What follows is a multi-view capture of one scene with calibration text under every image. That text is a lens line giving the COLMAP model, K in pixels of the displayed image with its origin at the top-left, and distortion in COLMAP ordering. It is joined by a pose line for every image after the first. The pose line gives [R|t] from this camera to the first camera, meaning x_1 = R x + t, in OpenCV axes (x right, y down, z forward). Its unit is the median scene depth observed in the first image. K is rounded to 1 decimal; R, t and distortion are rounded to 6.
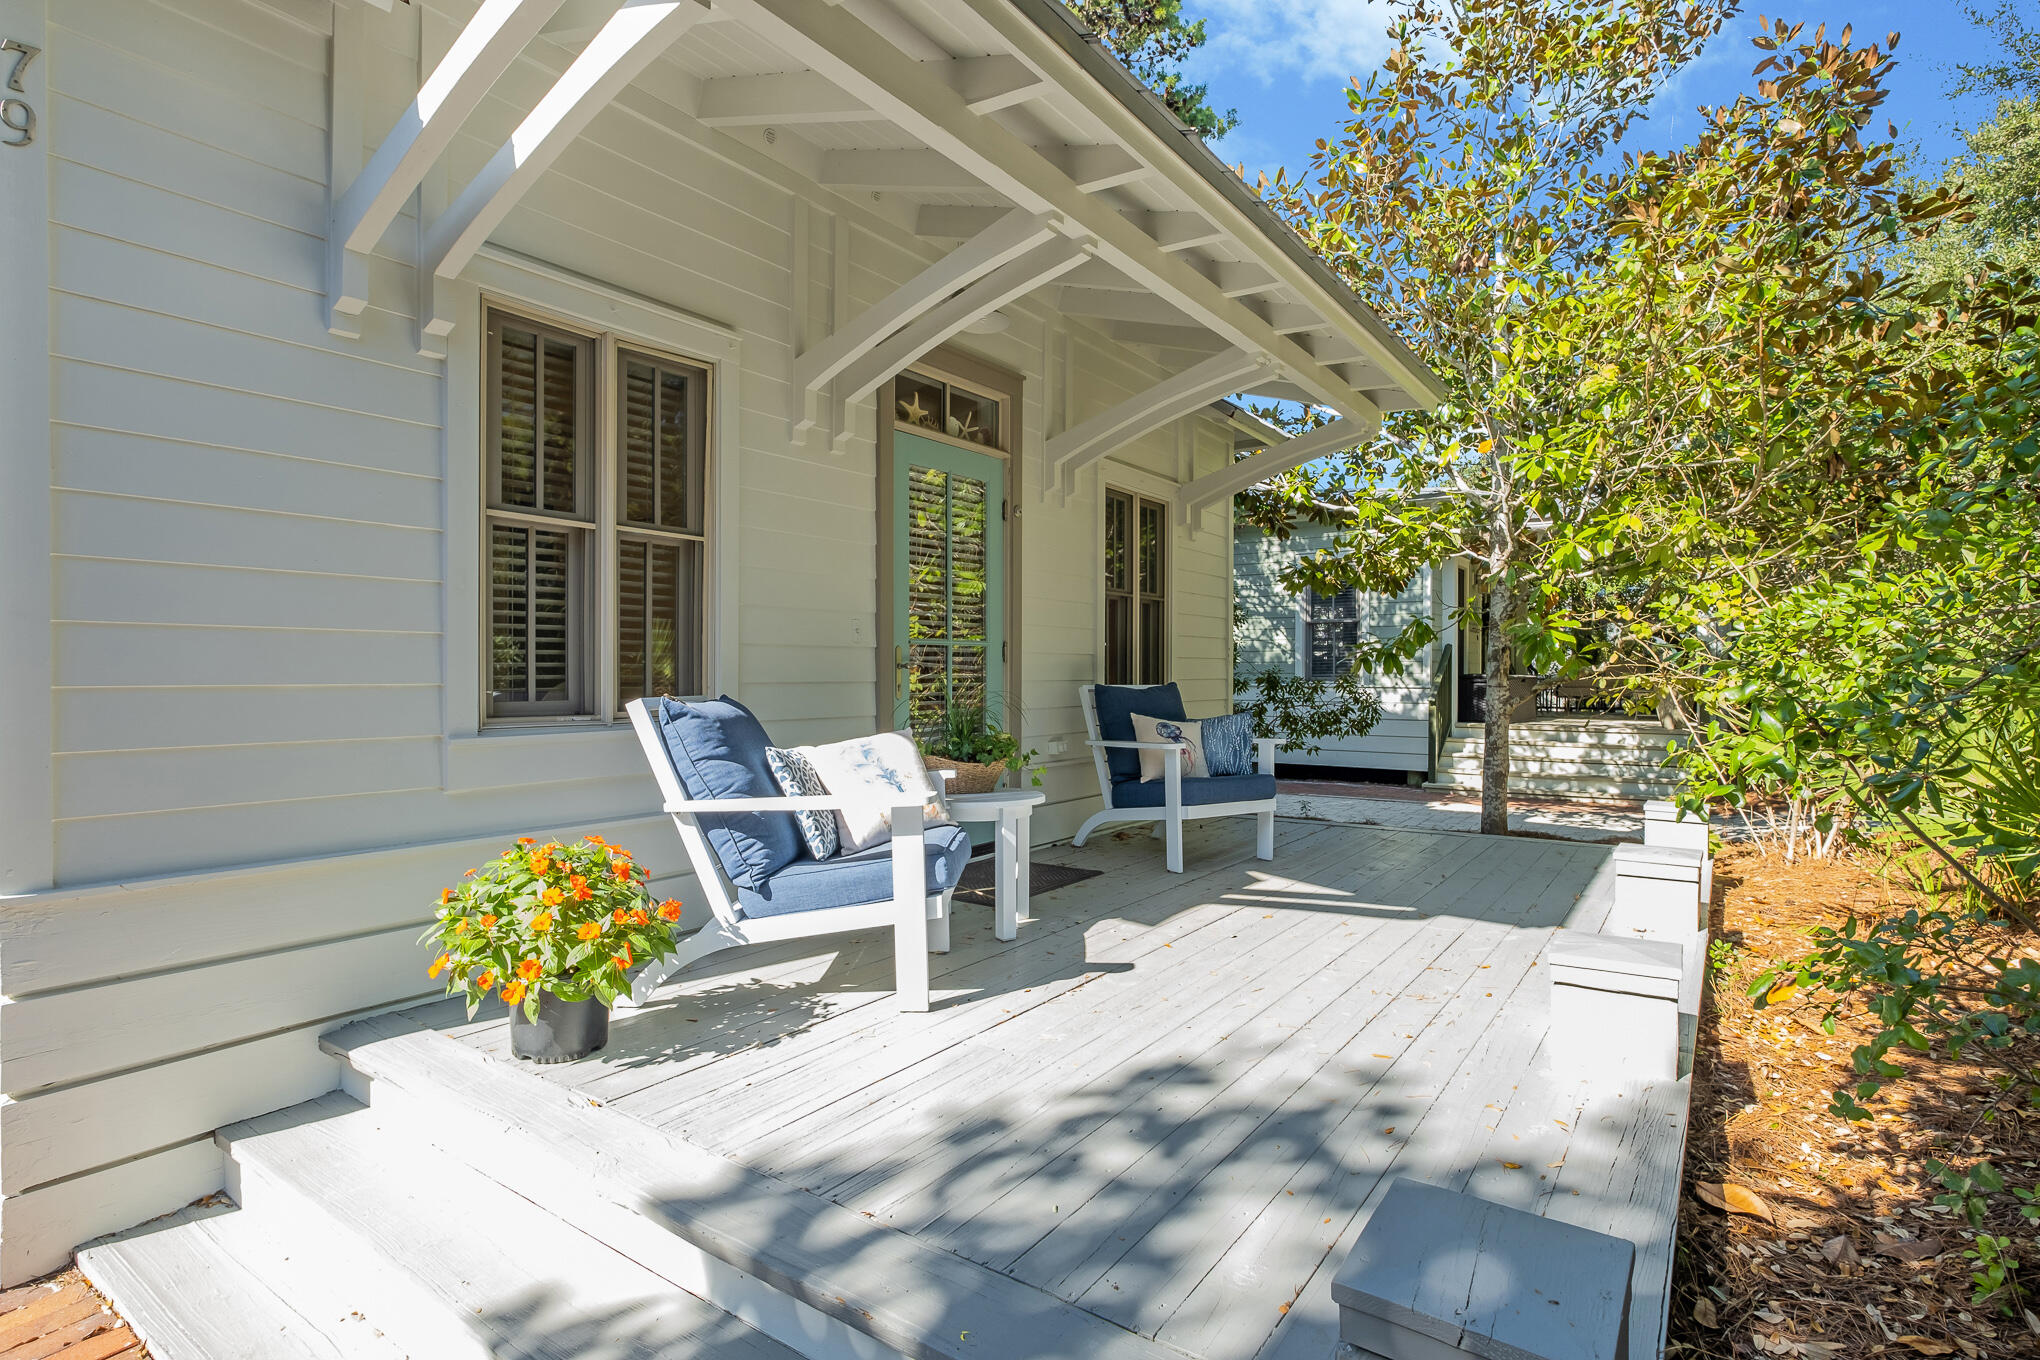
lens RADIAL K [[1020.2, 0, 1014.7], [0, 1020.2, 670.8], [0, 0, 1]] dist [-0.018301, 0.001355]
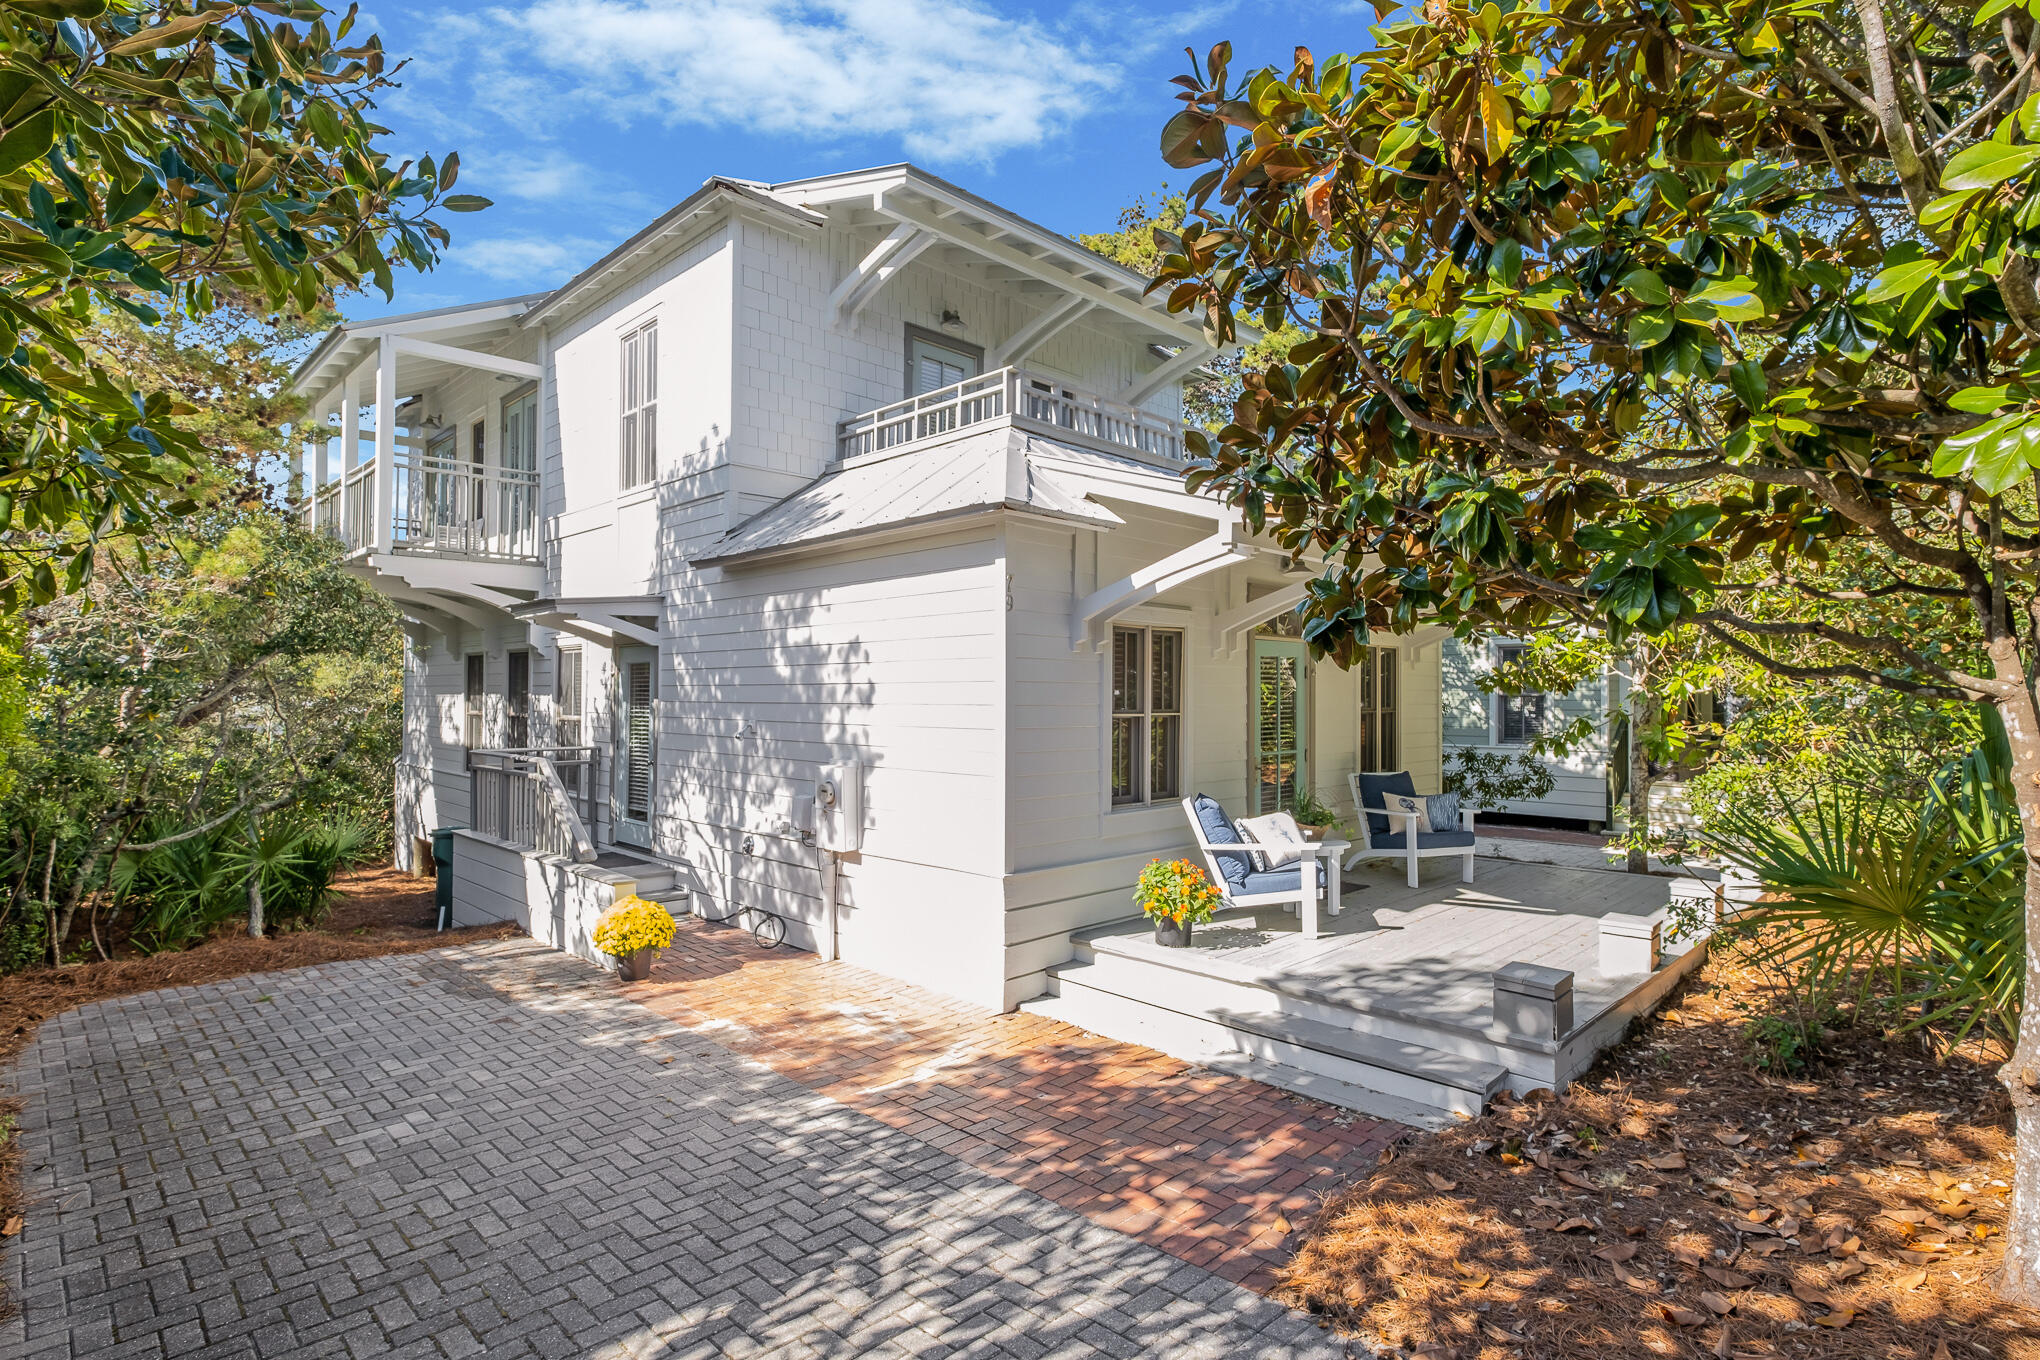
lens RADIAL K [[1020.2, 0, 1019.9], [0, 1020.2, 692.3], [0, 0, 1]] dist [-0.018301, 0.001355]
pose [[0.986150, 0.001567, -0.165850, -0.300701], [-0.002519, 0.999982, -0.005530, -0.171909], [0.165838, 0.005871, 0.986136, -1.143866]]
